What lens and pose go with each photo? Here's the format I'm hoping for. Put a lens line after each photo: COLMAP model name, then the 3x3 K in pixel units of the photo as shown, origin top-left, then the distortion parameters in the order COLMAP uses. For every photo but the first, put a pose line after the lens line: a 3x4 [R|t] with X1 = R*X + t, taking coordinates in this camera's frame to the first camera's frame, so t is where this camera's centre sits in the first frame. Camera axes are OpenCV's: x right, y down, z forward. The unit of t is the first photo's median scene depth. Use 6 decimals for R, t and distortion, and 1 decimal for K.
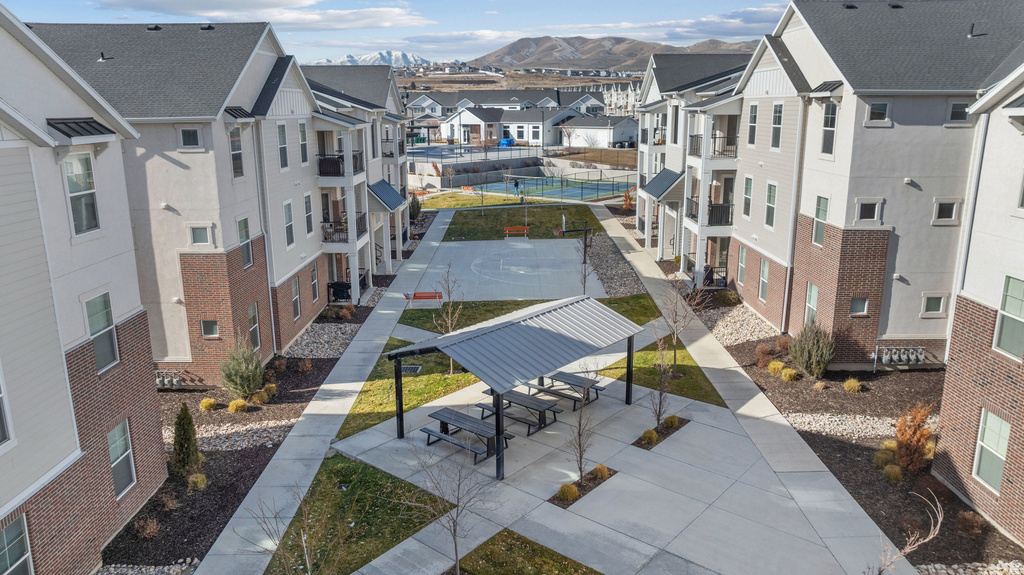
lens RADIAL K [[720.6, 0, 515.7], [0, 720.6, 285.6], [0, 0, 1]] dist [-0.021846, 0.003304]
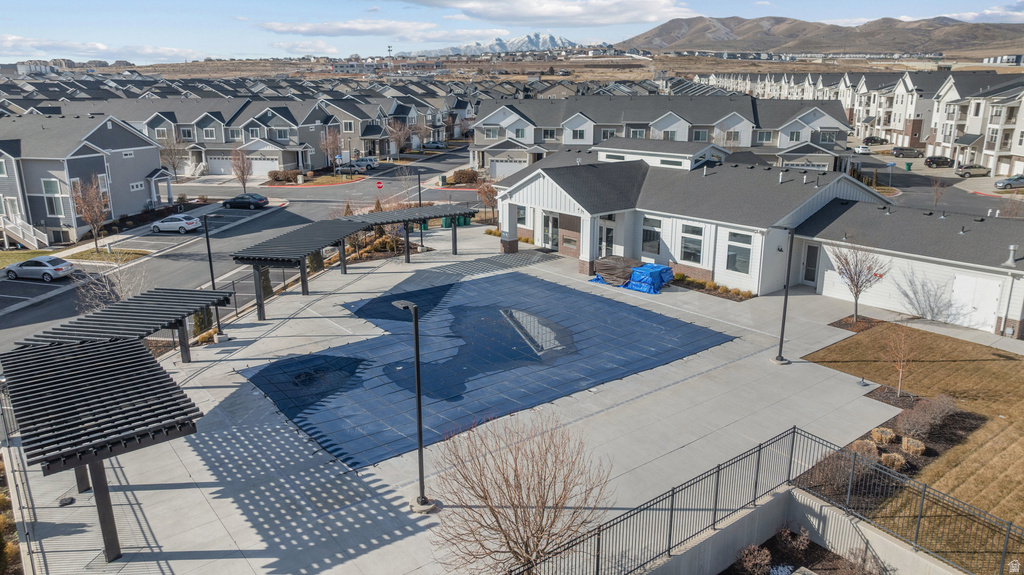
lens RADIAL K [[720.6, 0, 515.7], [0, 720.6, 285.6], [0, 0, 1]] dist [-0.021846, 0.003304]
pose [[0.981032, 0.053256, -0.186387, -0.010453], [-0.049123, 0.998435, 0.026729, -0.181467], [0.187519, -0.017066, 0.982113, 0.582336]]
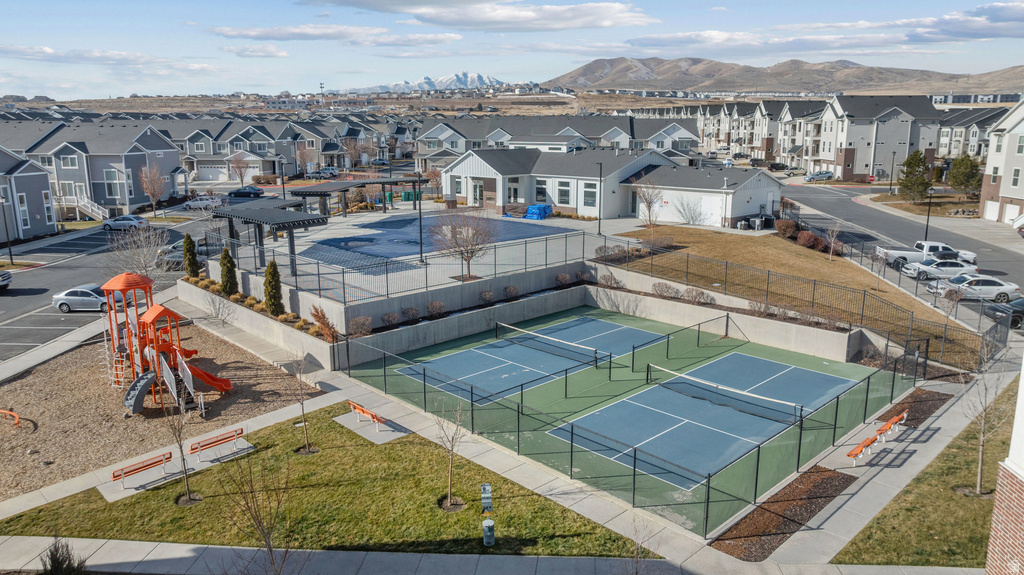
lens RADIAL K [[720.6, 0, 515.7], [0, 720.6, 285.6], [0, 0, 1]] dist [-0.021846, 0.003304]
pose [[0.995056, 0.023439, -0.096514, 0.023464], [-0.026070, 0.999320, -0.026091, -0.111926], [0.095836, 0.028478, 0.994990, 0.386021]]
